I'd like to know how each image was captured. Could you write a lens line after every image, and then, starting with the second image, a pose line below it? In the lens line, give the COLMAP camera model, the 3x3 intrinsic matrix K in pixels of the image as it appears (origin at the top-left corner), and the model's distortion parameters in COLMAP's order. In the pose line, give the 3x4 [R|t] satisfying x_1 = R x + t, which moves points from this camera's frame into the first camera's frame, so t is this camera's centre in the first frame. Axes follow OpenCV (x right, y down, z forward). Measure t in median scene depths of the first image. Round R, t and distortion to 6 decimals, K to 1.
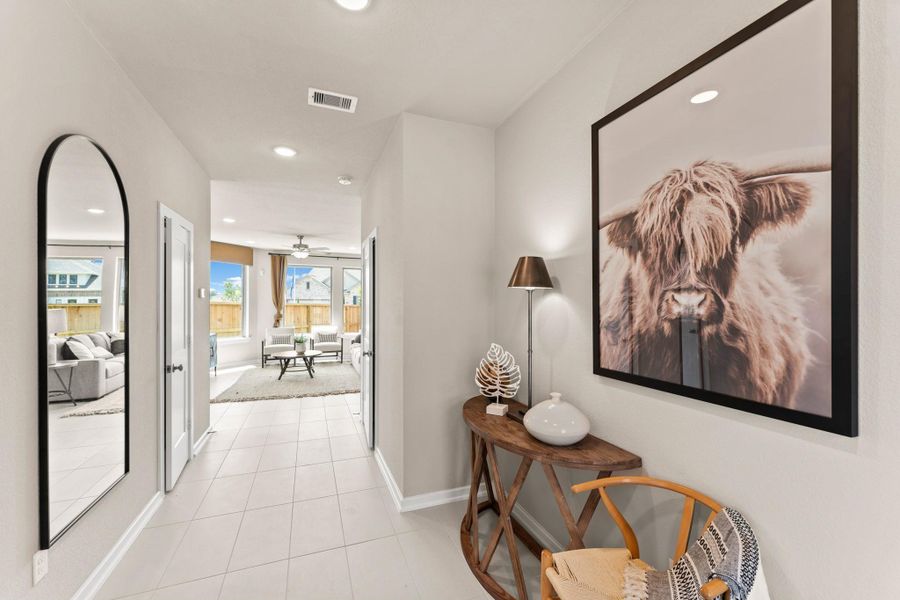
lens RADIAL K [[359.9, 0, 451.7], [0, 359.9, 306.5], [0, 0, 1]] dist [0.014223, 0.000332]
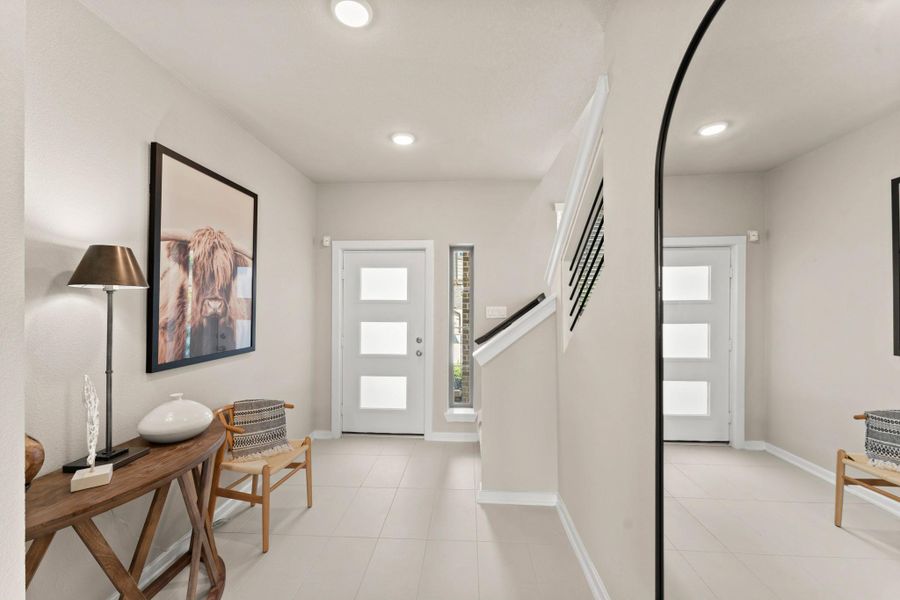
lens RADIAL K [[359.9, 0, 448.6], [0, 359.9, 302.2], [0, 0, 1]] dist [0.014223, 0.000332]
pose [[-0.905009, -0.007773, 0.425321, -0.992369], [-0.007767, 0.999968, 0.001748, -0.037577], [-0.425321, -0.001722, -0.905041, 1.840826]]
